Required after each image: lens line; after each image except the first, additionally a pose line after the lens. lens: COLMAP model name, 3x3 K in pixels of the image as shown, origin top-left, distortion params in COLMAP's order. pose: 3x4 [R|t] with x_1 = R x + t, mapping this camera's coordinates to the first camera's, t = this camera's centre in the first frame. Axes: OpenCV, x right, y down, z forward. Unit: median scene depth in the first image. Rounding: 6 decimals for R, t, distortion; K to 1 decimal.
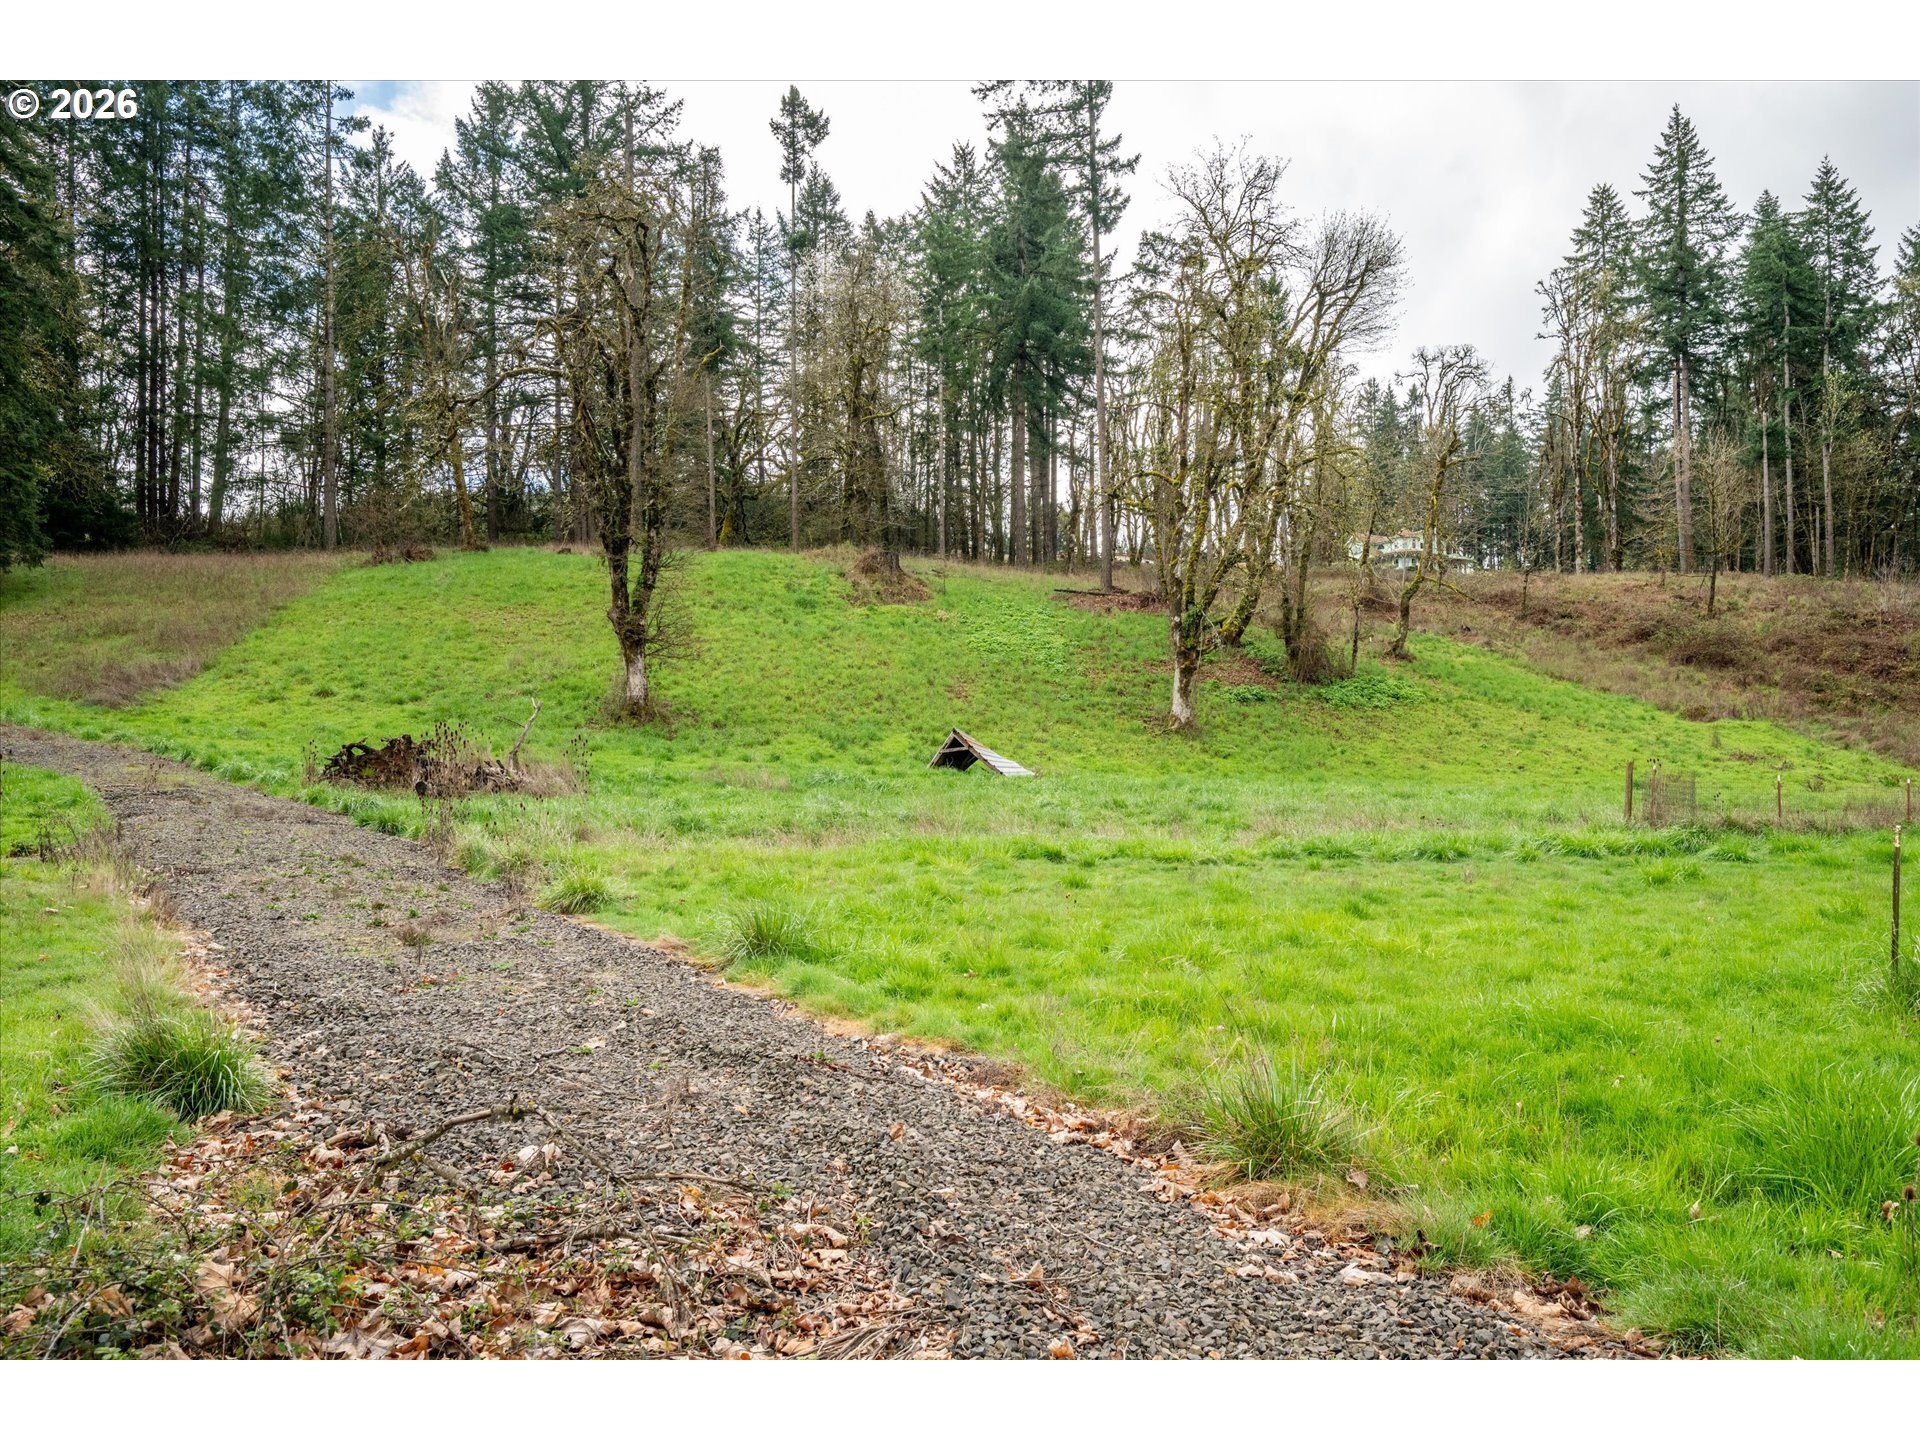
lens RADIAL K [[1433.3, 0, 975.7], [0, 1433.3, 718.5], [0, 0, 1]] dist [-0.001403, 0.008319]
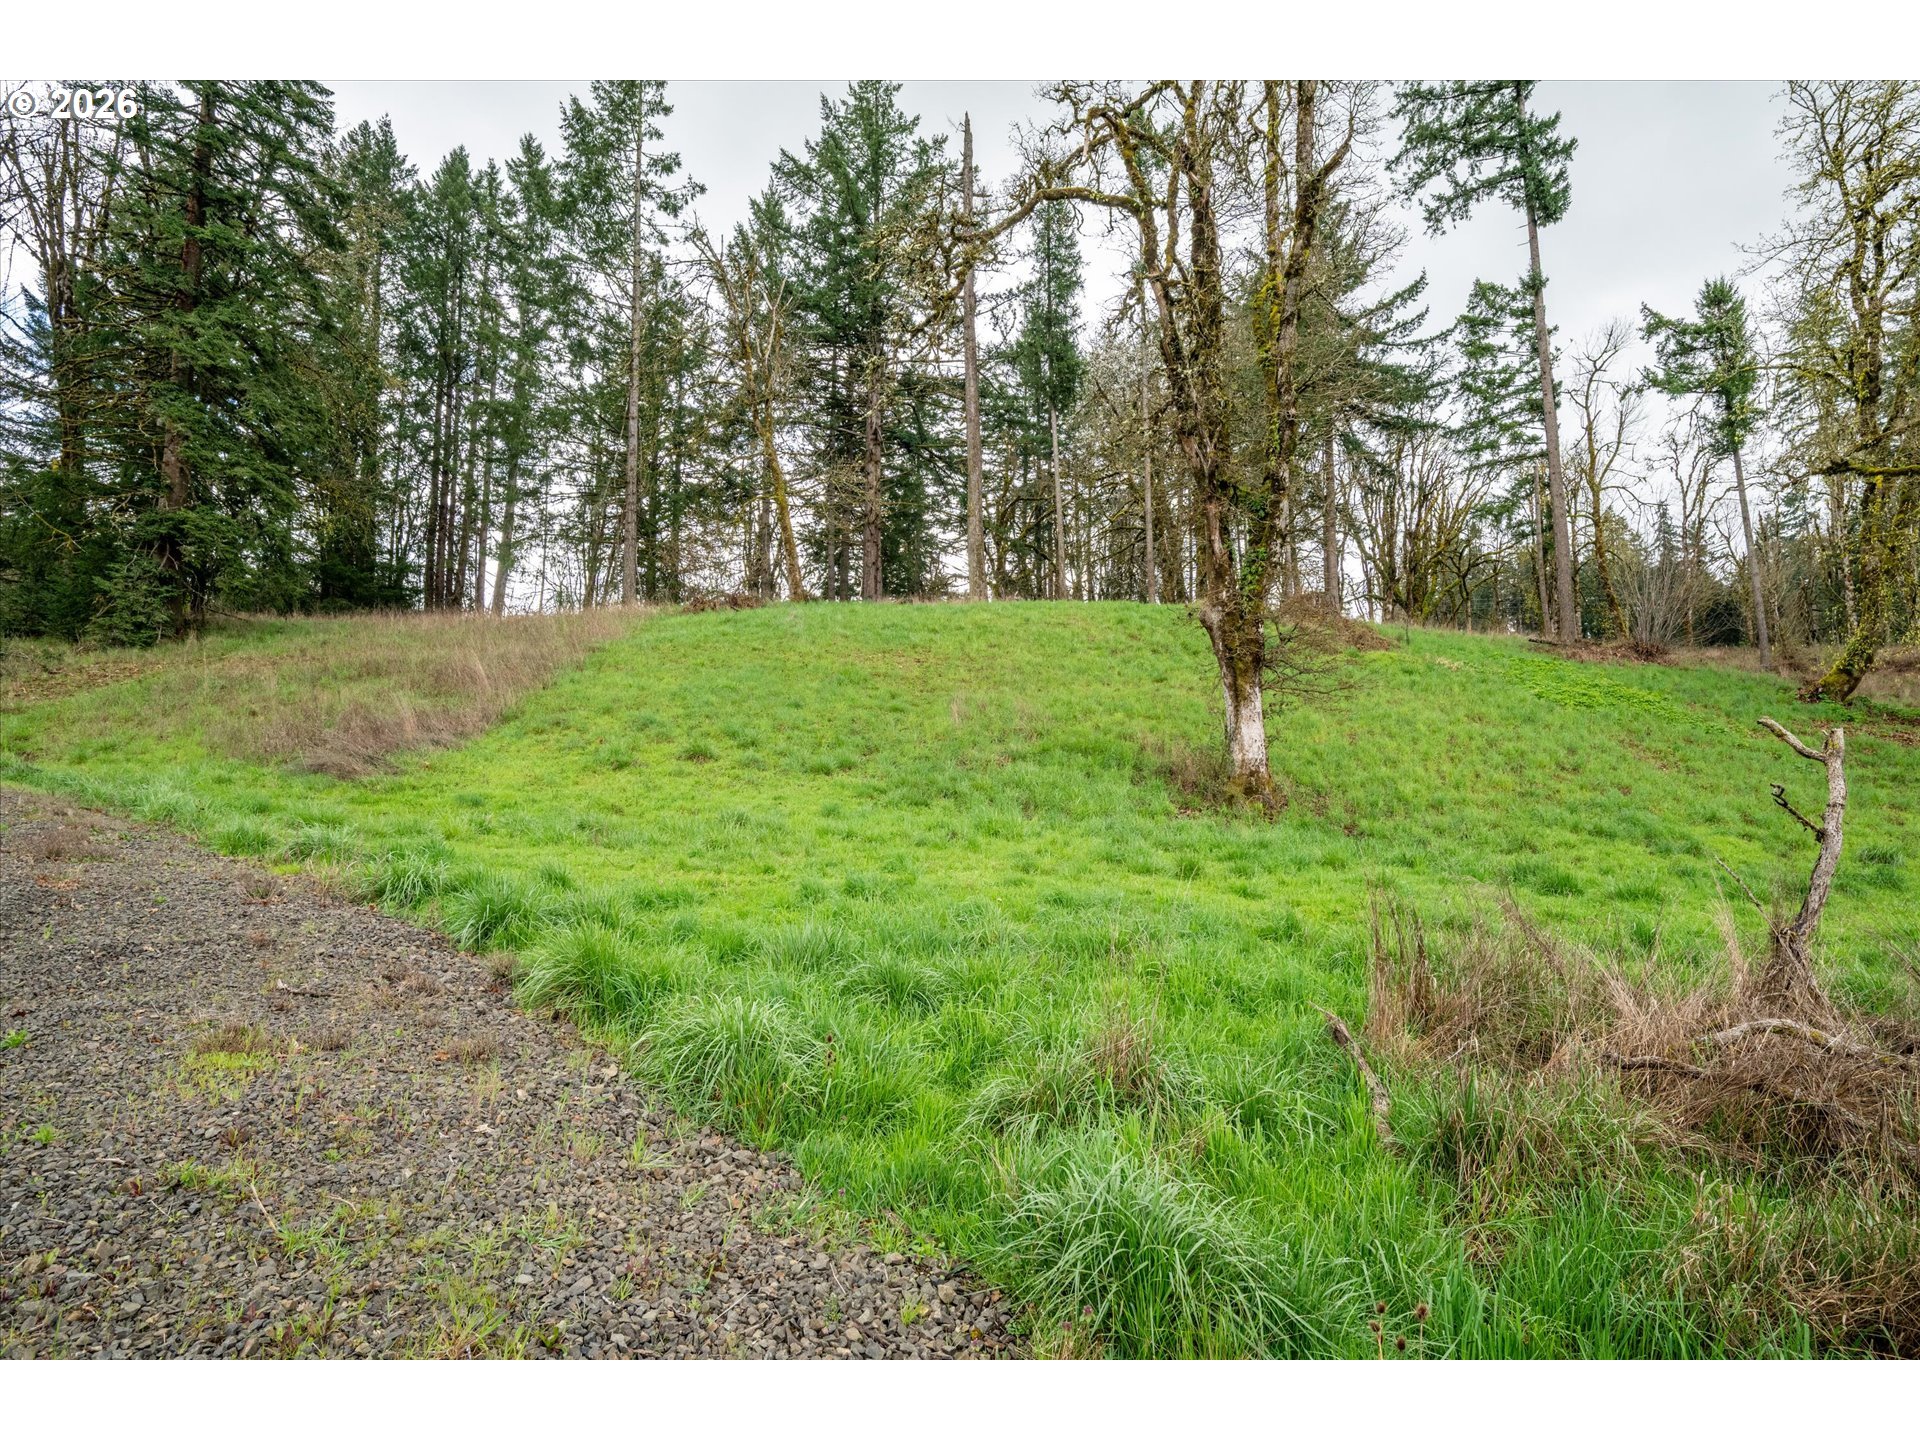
lens RADIAL K [[1032.9, 0, 960.0], [0, 1032.9, 720.0], [0, 0, 1]] dist [-0.000717, 0.000531]
pose [[0.998577, -0.004013, -0.053178, -0.183994], [-0.000221, 0.996844, -0.079390, 0.000772], [0.053329, 0.079289, 0.995424, 0.328620]]
